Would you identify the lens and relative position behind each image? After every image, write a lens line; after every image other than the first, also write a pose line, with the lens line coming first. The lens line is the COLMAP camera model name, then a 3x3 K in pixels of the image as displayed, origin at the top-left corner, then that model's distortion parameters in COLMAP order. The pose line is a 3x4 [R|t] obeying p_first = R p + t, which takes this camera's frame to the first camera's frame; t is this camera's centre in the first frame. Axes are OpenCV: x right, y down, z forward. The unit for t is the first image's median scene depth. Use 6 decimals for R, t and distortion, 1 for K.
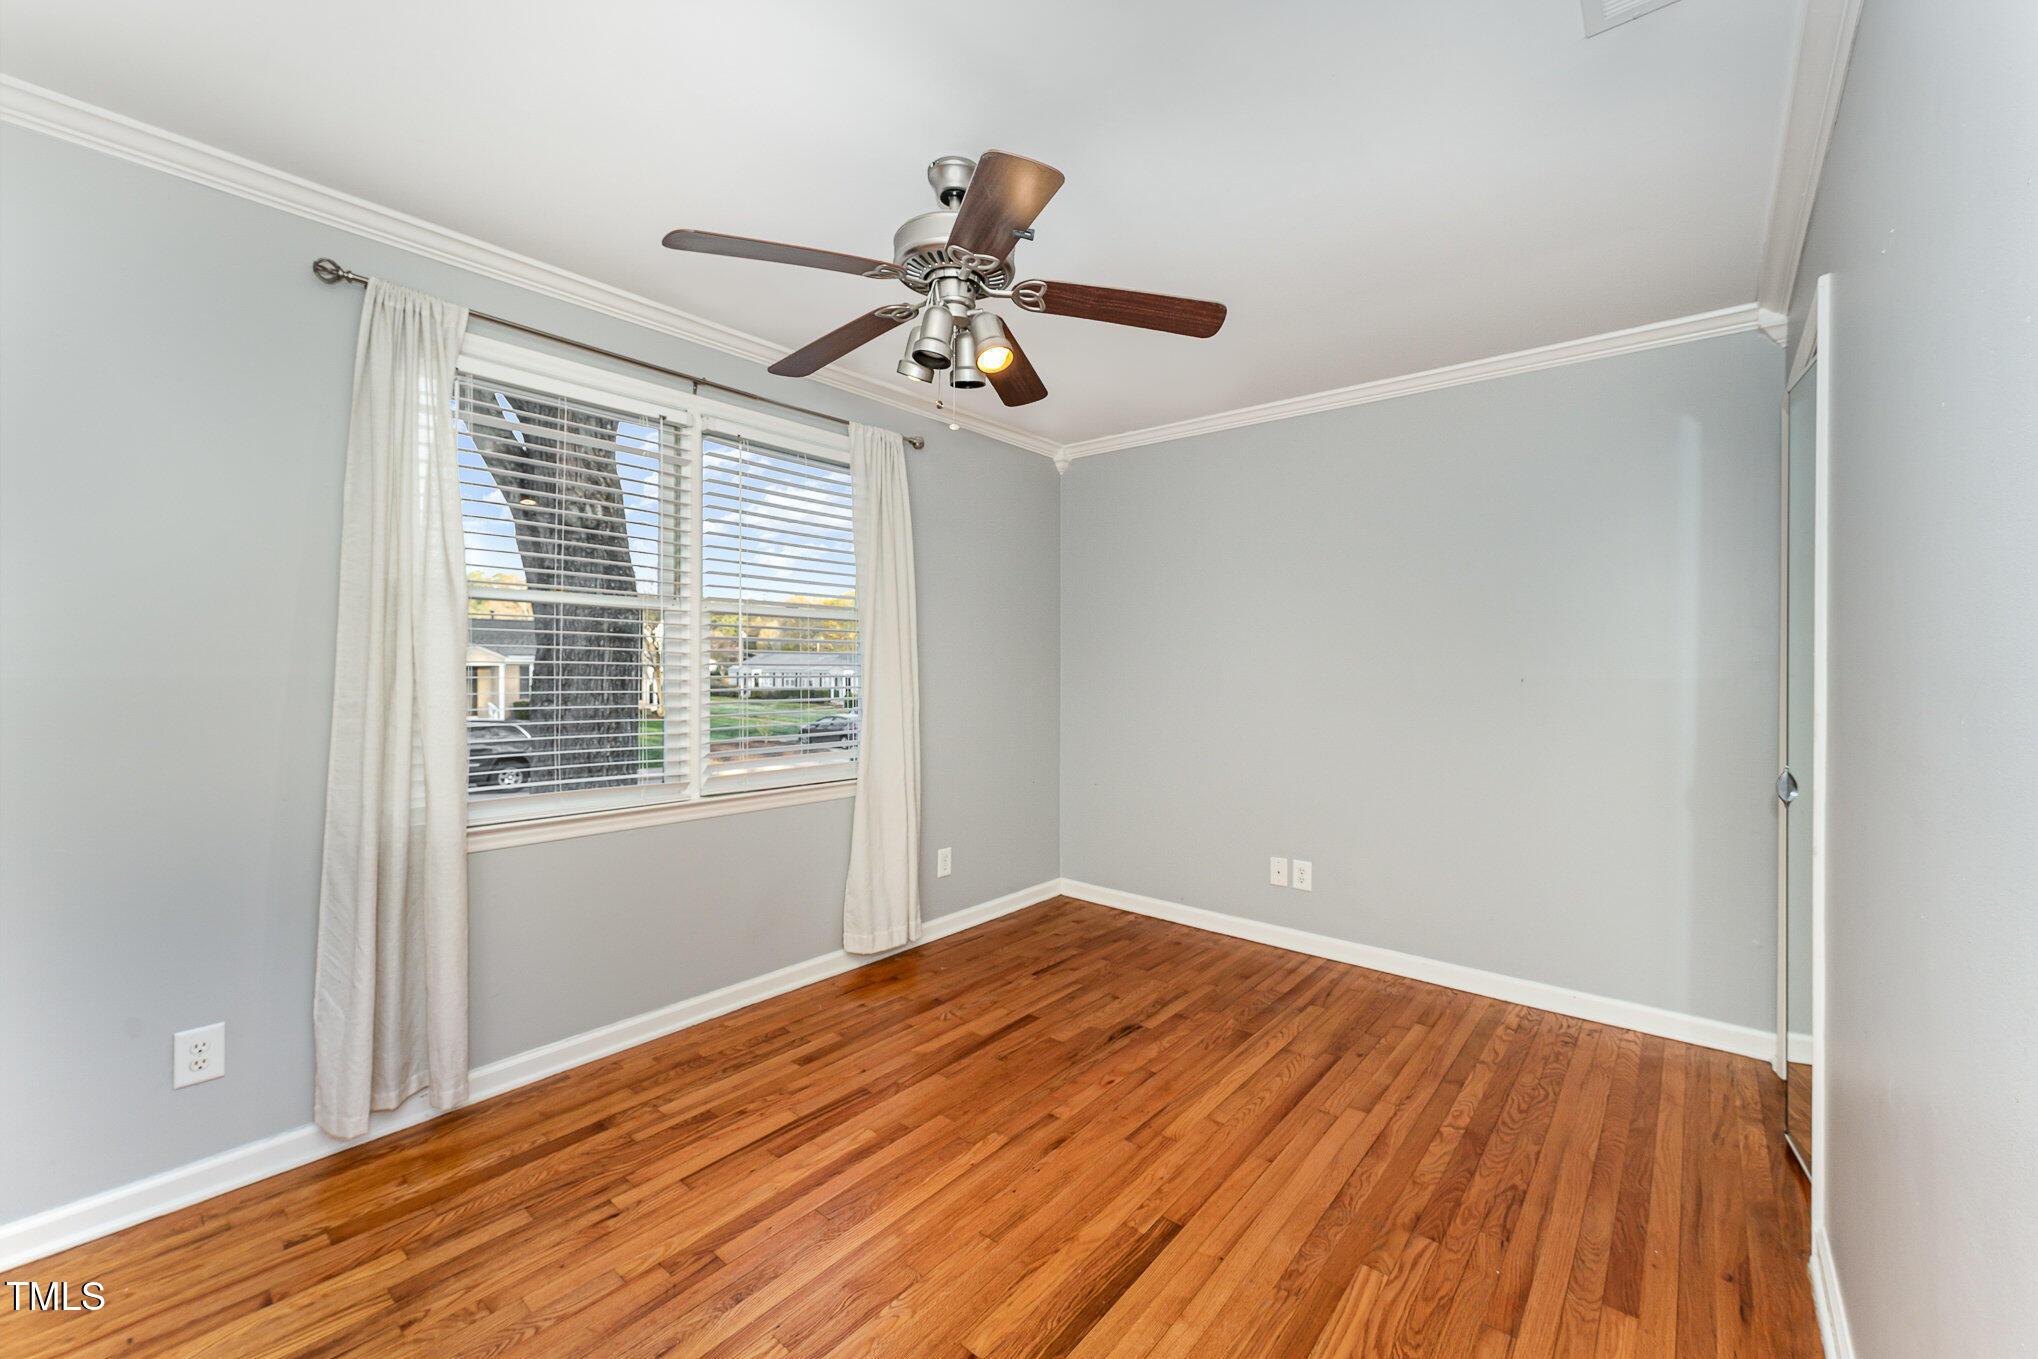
lens RADIAL K [[830.6, 0, 1017.6], [0, 830.6, 663.8], [0, 0, 1]] dist [0.000770, 0.000068]
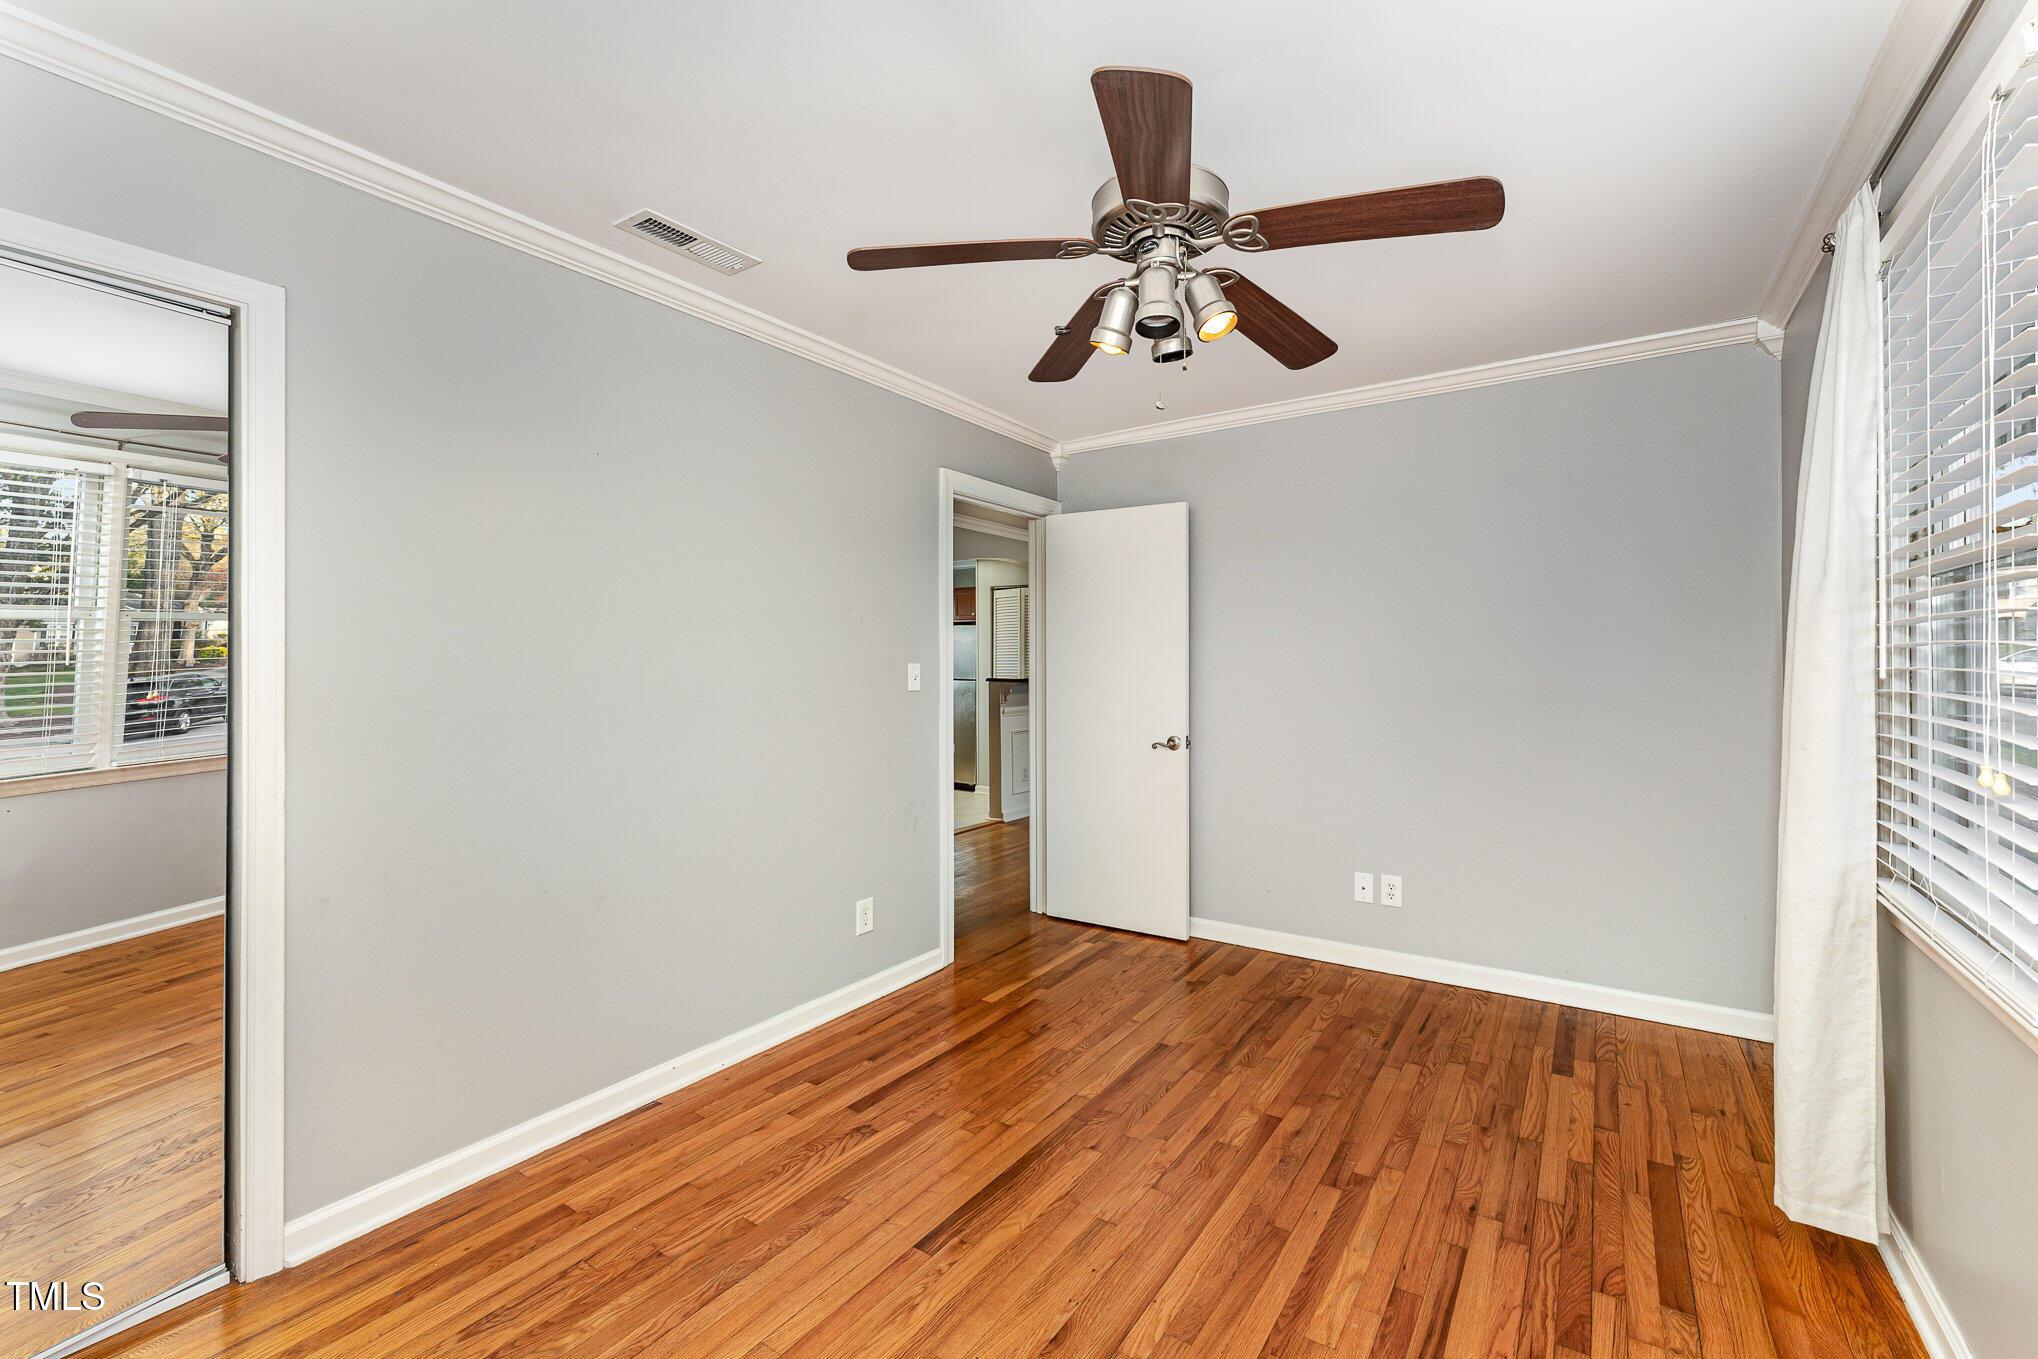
lens RADIAL K [[830.6, 0, 1017.6], [0, 830.6, 663.8], [0, 0, 1]] dist [0.000770, 0.000068]
pose [[-0.997266, -0.000701, -0.073892, 0.147968], [-0.000155, 0.999973, -0.007401, 0.002051], [0.073895, -0.007369, -0.997239, 1.970605]]
